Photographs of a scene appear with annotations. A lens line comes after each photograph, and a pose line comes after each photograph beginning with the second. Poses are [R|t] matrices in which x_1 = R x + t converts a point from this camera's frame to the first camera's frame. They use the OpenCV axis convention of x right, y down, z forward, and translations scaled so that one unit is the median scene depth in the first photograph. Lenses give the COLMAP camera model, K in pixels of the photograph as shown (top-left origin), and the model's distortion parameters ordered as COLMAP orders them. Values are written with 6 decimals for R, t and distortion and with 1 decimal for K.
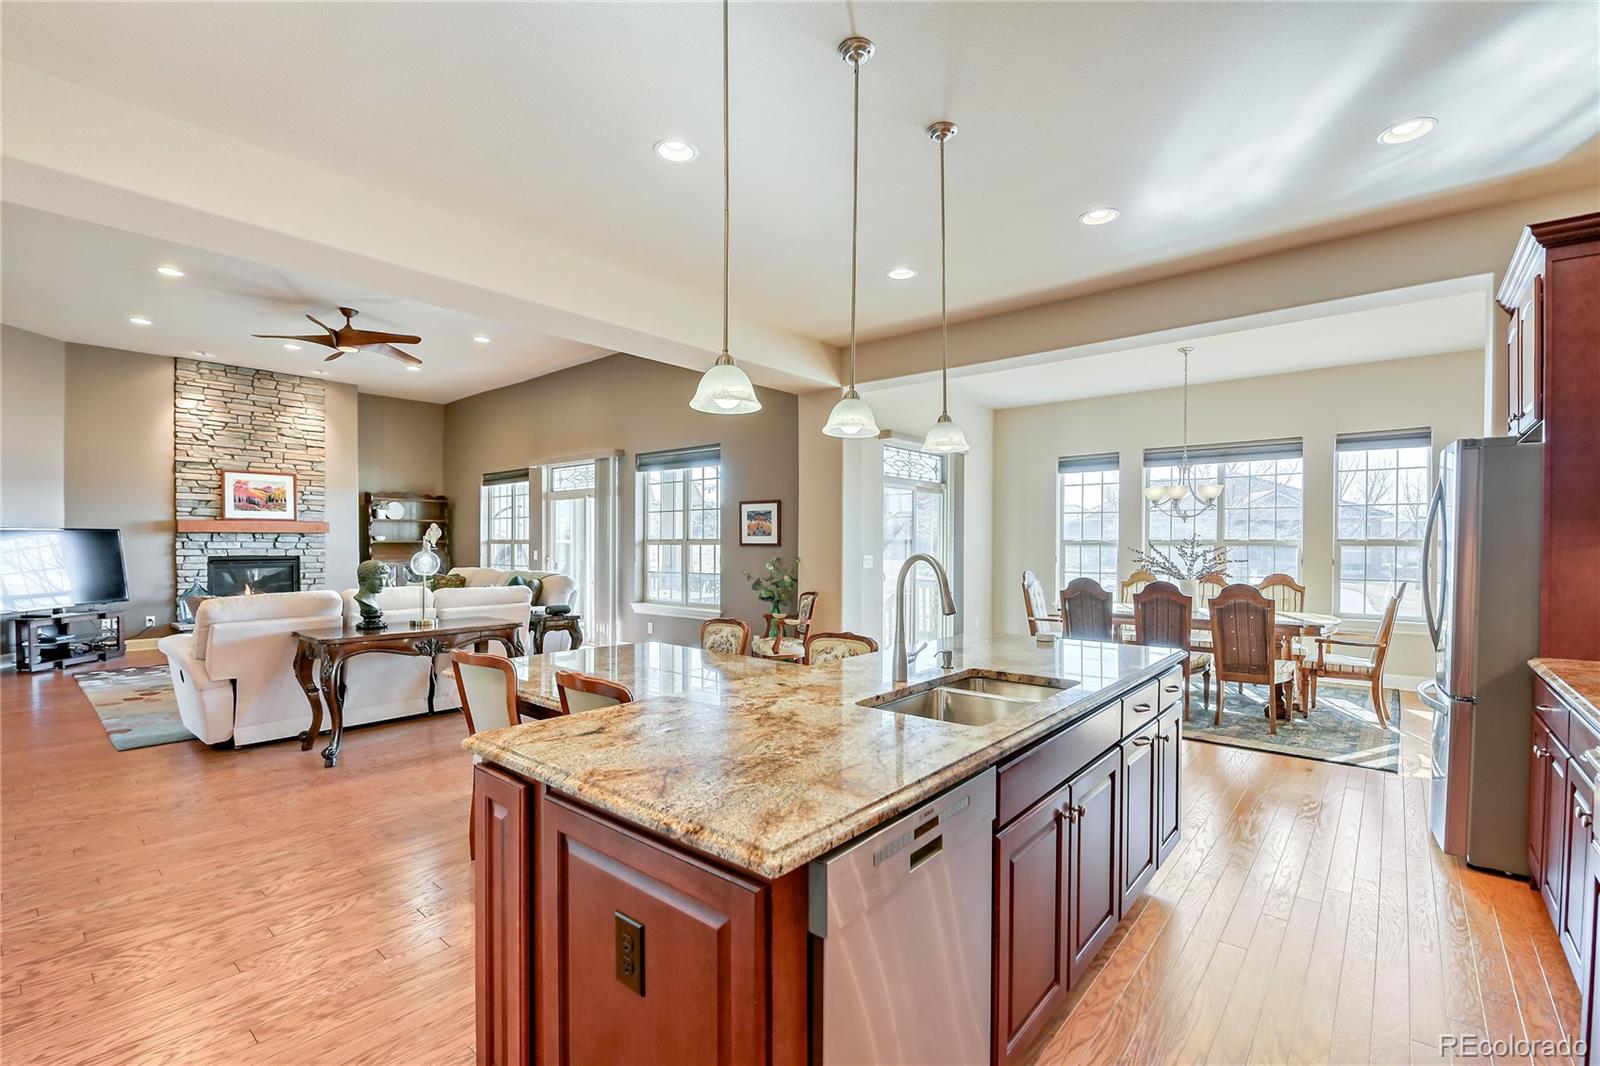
lens RADIAL K [[701.0, 0, 808.1], [0, 701.0, 549.0], [0, 0, 1]] dist [-0.002919, -0.008819]
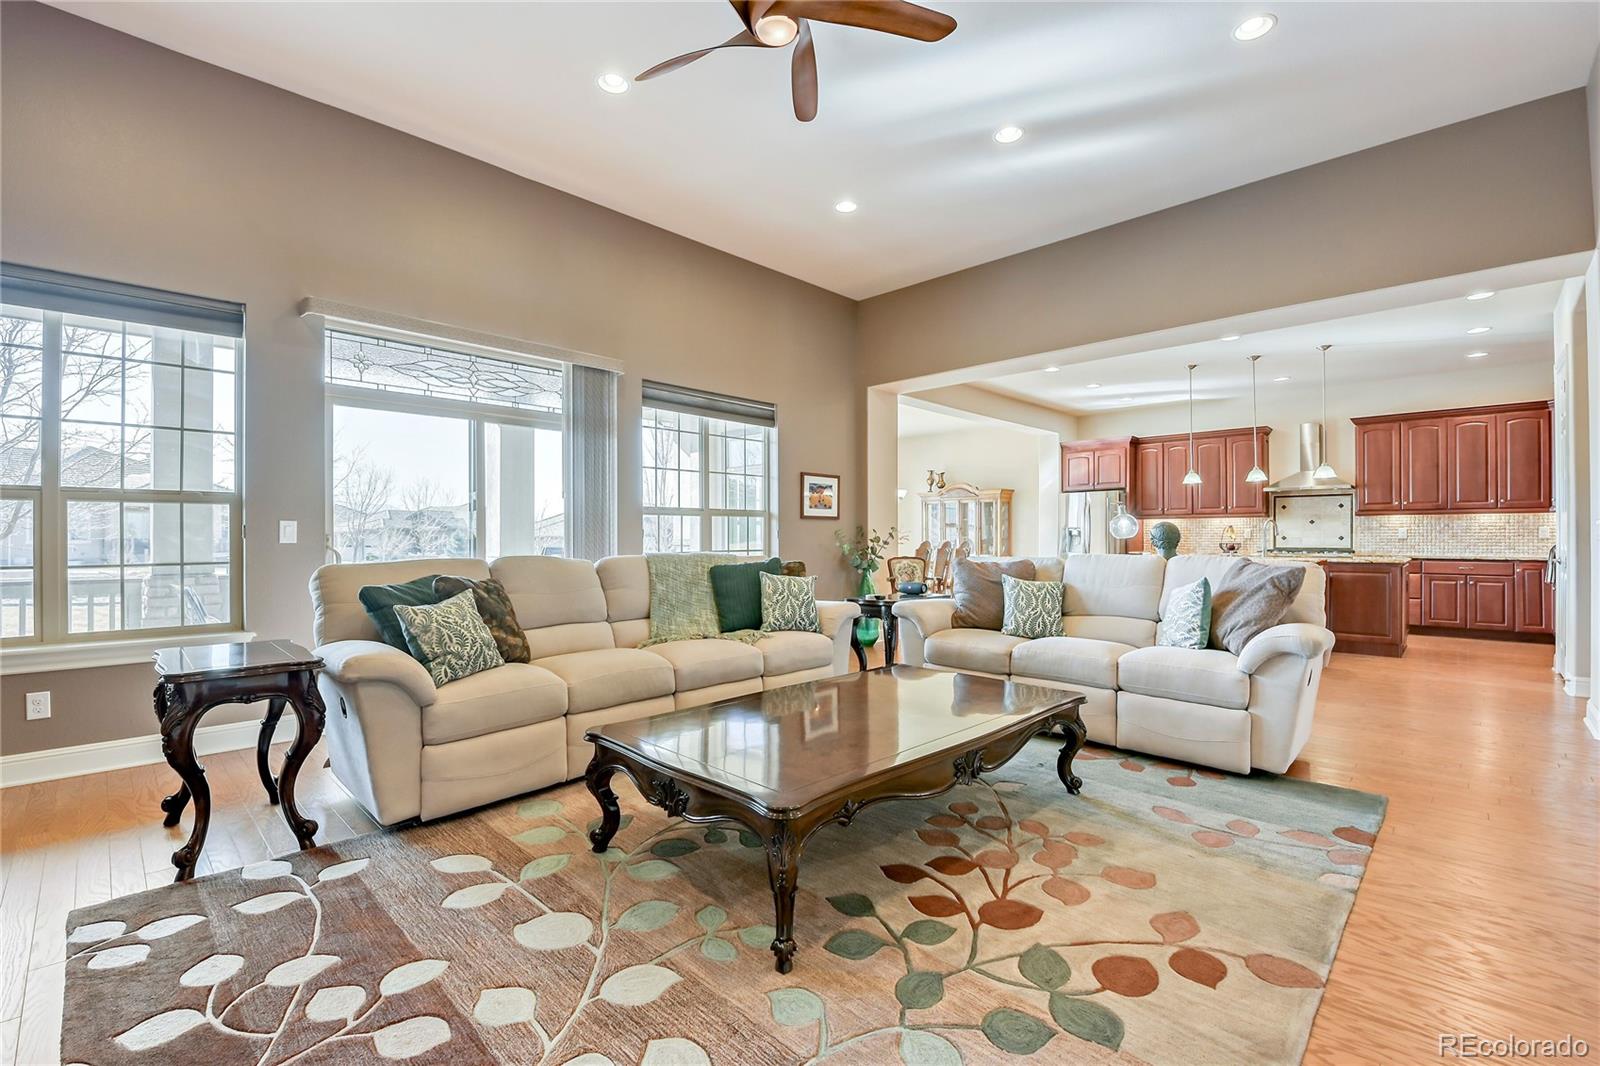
lens RADIAL K [[692.4, 0, 808.5], [0, 692.4, 535.3], [0, 0, 1]] dist [-0.012878, -0.000973]
pose [[0.065302, -0.000590, 0.997865, -0.833205], [0.009903, 0.999951, -0.000057, 0.014893], [-0.997816, 0.009885, 0.065305, 0.742555]]
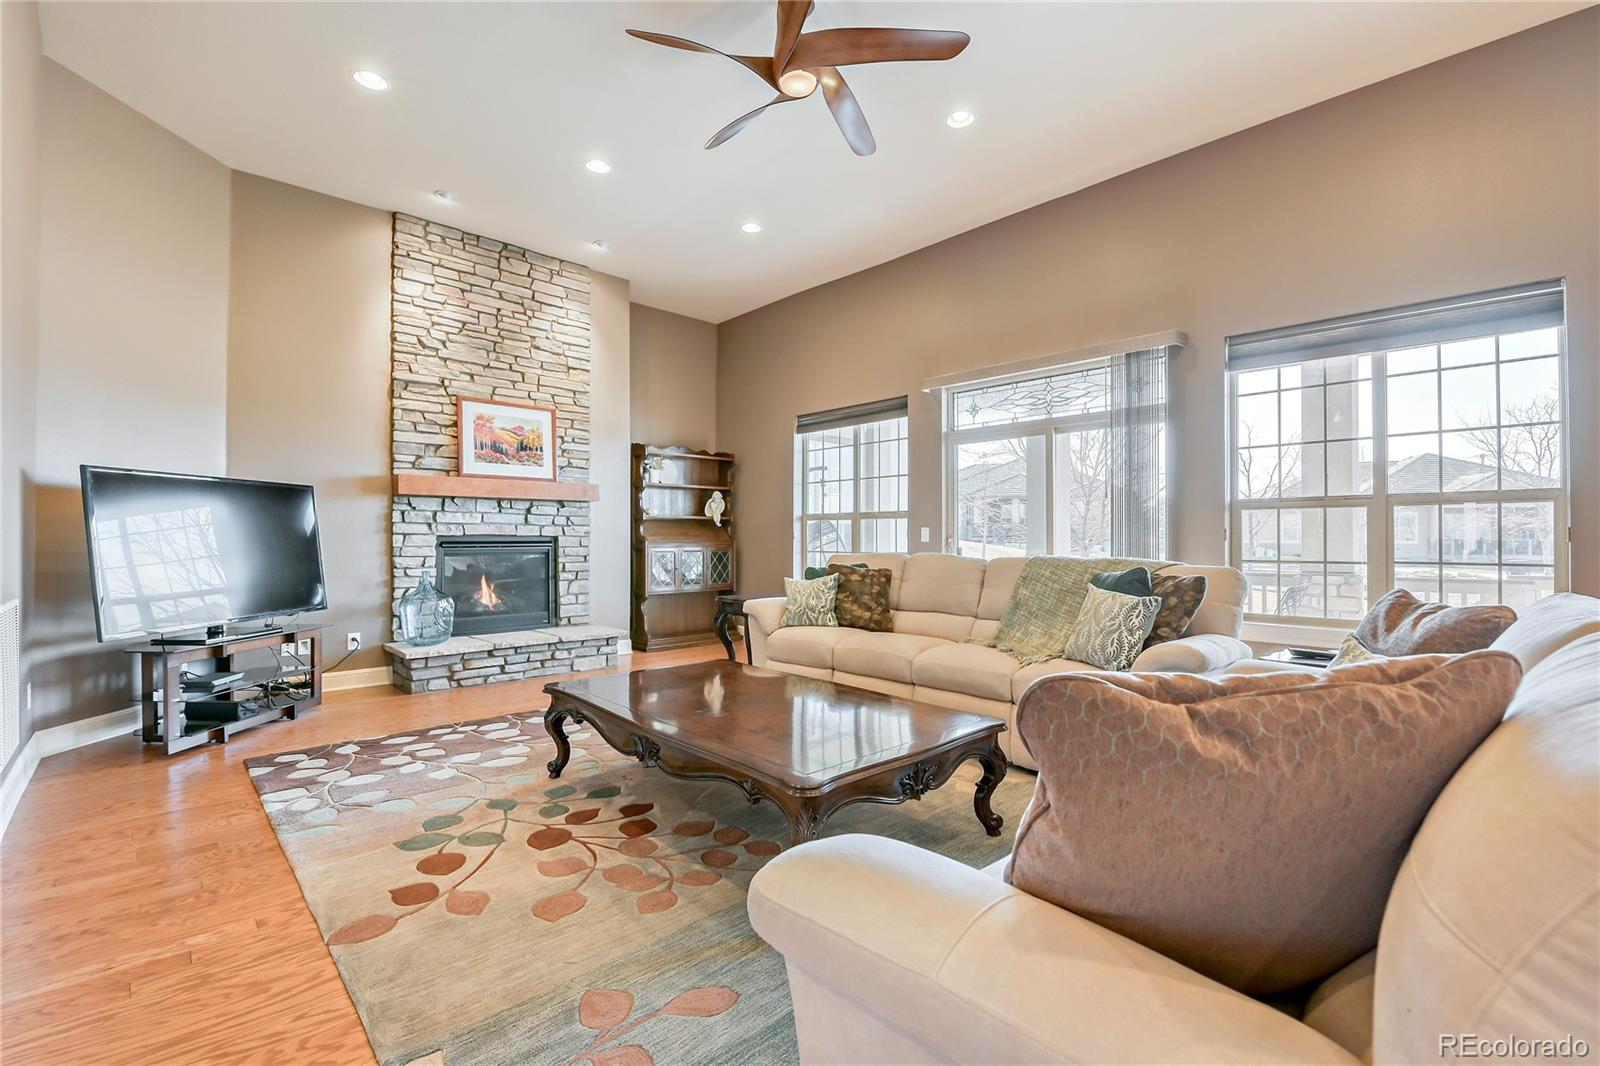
lens RADIAL K [[692.4, 0, 808.5], [0, 692.4, 535.3], [0, 0, 1]] dist [-0.012878, -0.000973]
pose [[0.994902, -0.001441, -0.100838, -0.472030], [0.000212, 0.999926, -0.012199, 0.018180], [0.100848, 0.012115, 0.994828, 0.422635]]
